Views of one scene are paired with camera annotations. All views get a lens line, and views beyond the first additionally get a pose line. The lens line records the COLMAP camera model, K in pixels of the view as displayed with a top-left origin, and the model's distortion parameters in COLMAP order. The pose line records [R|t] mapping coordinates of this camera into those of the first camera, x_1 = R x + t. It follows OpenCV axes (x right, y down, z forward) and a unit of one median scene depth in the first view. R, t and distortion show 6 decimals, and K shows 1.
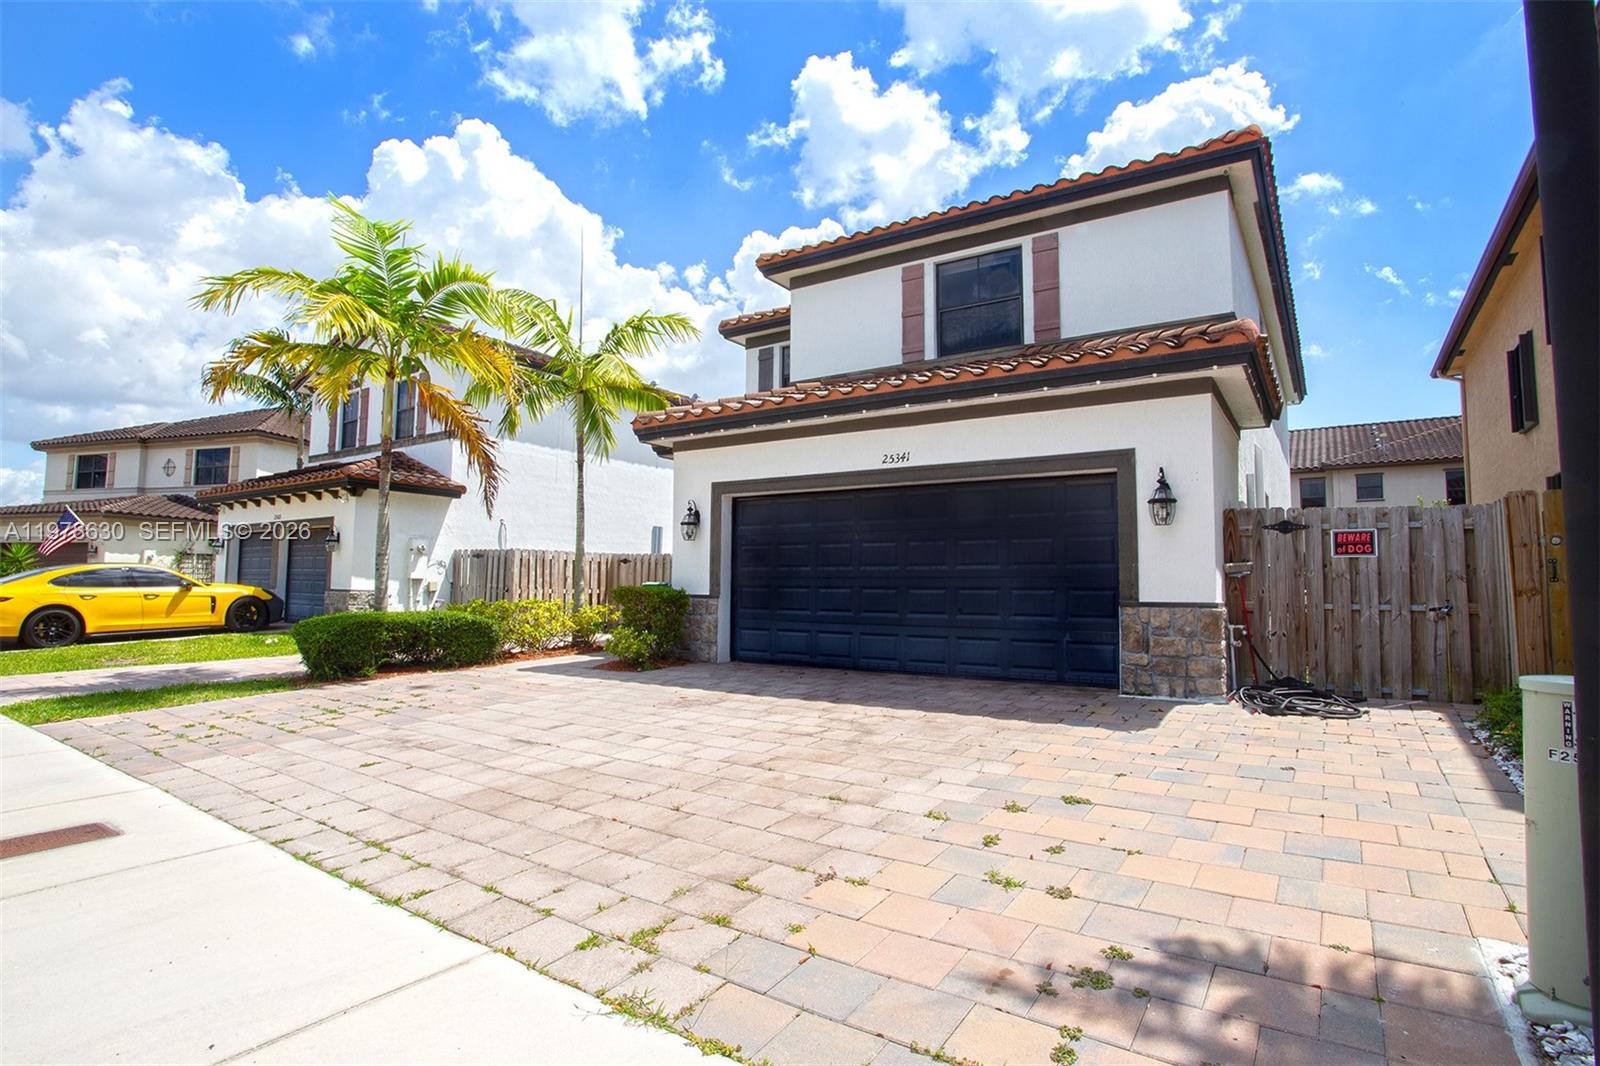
lens RADIAL K [[861.3, 0, 837.4], [0, 861.3, 540.6], [0, 0, 1]] dist [-0.051808, 0.000331]
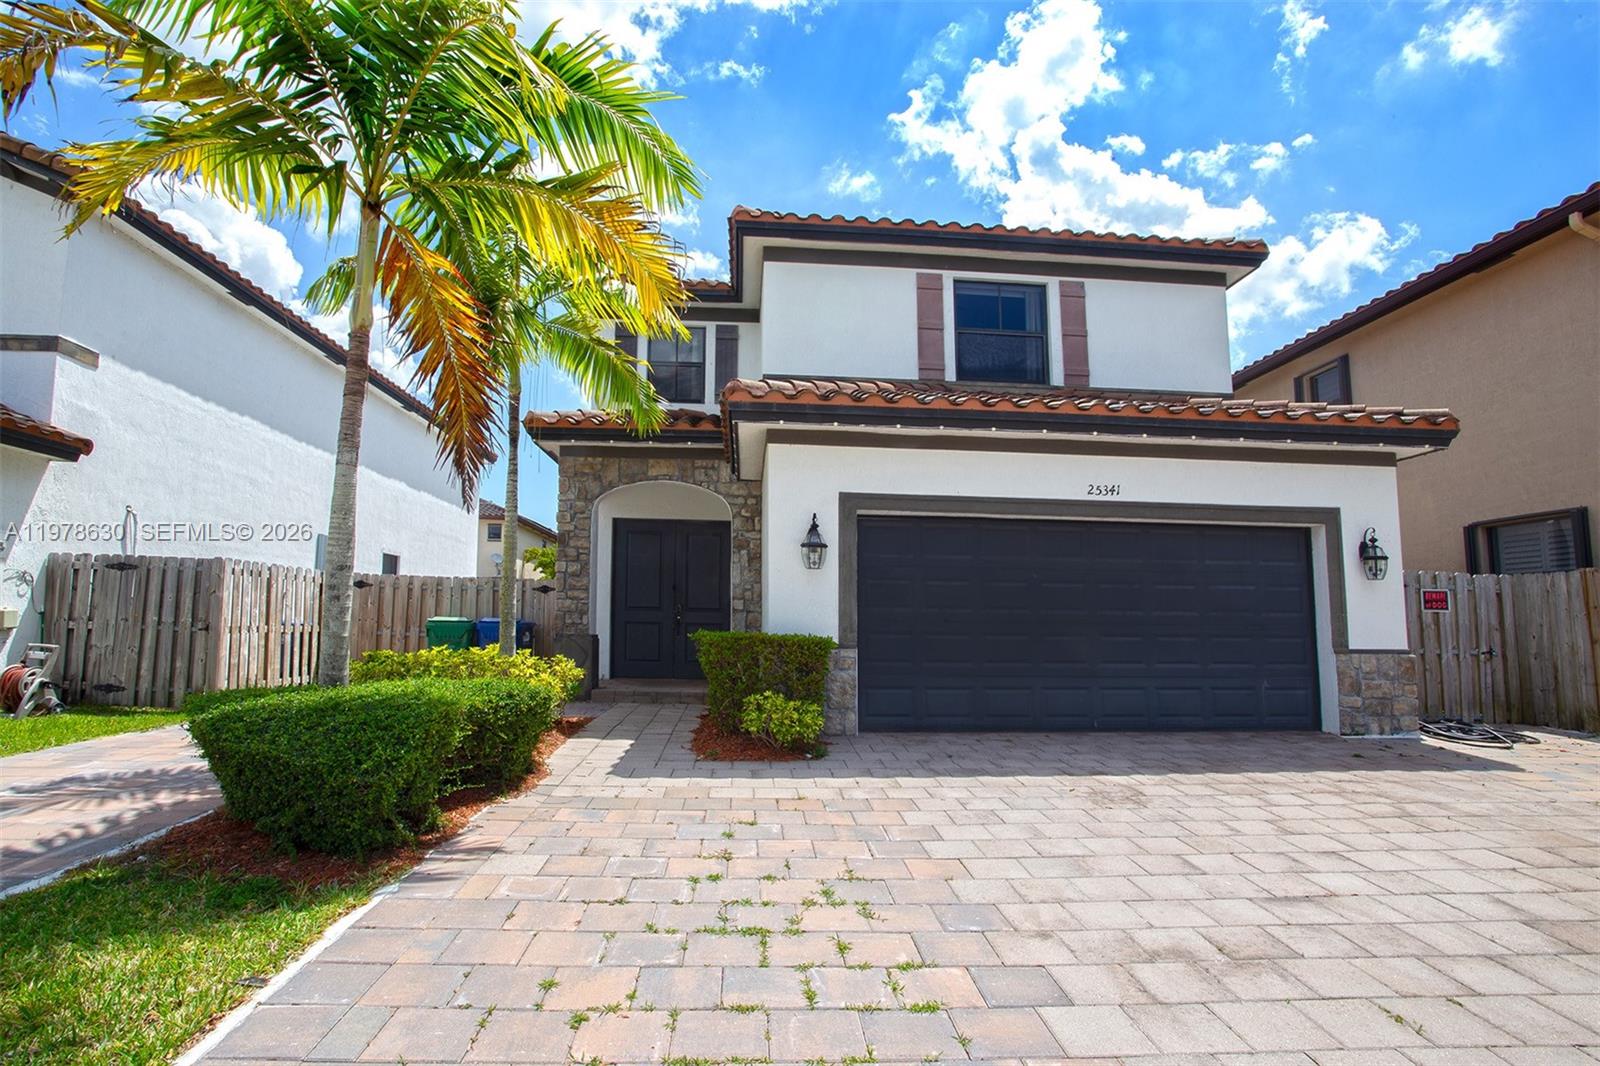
lens RADIAL K [[861.3, 0, 837.4], [0, 861.3, 540.6], [0, 0, 1]] dist [-0.051808, 0.000331]
pose [[0.780539, 0.070831, 0.621081, -0.586279], [-0.044062, 0.997322, -0.058365, 0.017934], [-0.623552, 0.018190, 0.781570, 0.398305]]
